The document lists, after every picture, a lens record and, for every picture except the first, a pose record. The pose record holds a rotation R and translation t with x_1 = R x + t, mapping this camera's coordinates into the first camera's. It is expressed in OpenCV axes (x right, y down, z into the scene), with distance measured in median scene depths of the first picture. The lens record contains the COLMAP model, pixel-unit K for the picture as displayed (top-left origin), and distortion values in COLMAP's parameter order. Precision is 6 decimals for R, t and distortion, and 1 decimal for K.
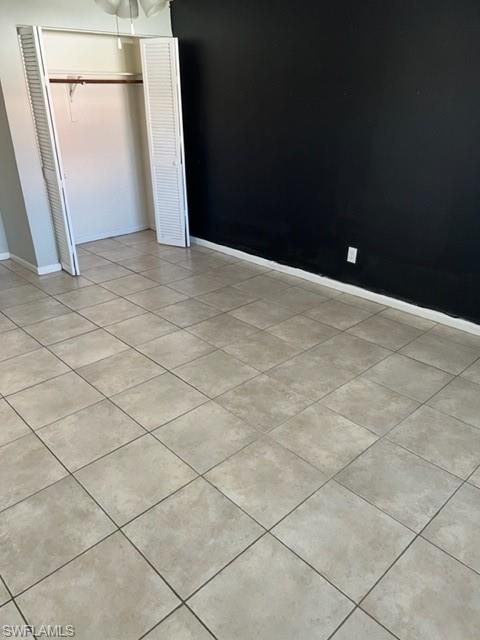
lens RADIAL K [[480.9, 0, 234.9], [0, 480.9, 321.7], [0, 0, 1]] dist [0.079569, -0.109997]
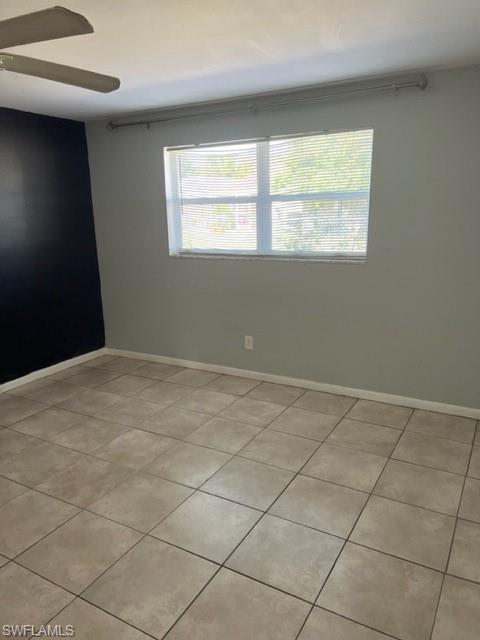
lens RADIAL K [[480.9, 0, 234.9], [0, 480.9, 321.7], [0, 0, 1]] dist [0.079569, -0.109997]
pose [[-0.283573, -0.221030, 0.933130, -0.970803], [0.442527, 0.833106, 0.331819, -0.335913], [-0.850739, 0.507030, -0.138434, 0.746325]]
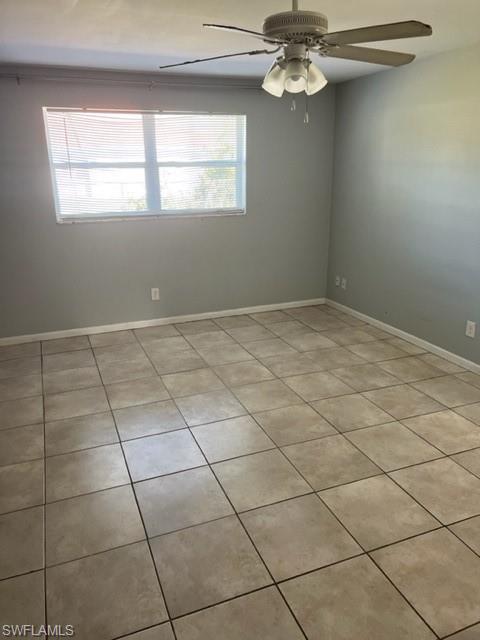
lens RADIAL K [[480.9, 0, 234.9], [0, 480.9, 321.7], [0, 0, 1]] dist [0.079569, -0.109997]
pose [[-0.930326, -0.104479, 0.351536, -0.423194], [0.169247, 0.728061, 0.664291, -0.824944], [-0.325345, 0.677503, -0.659651, 1.725114]]
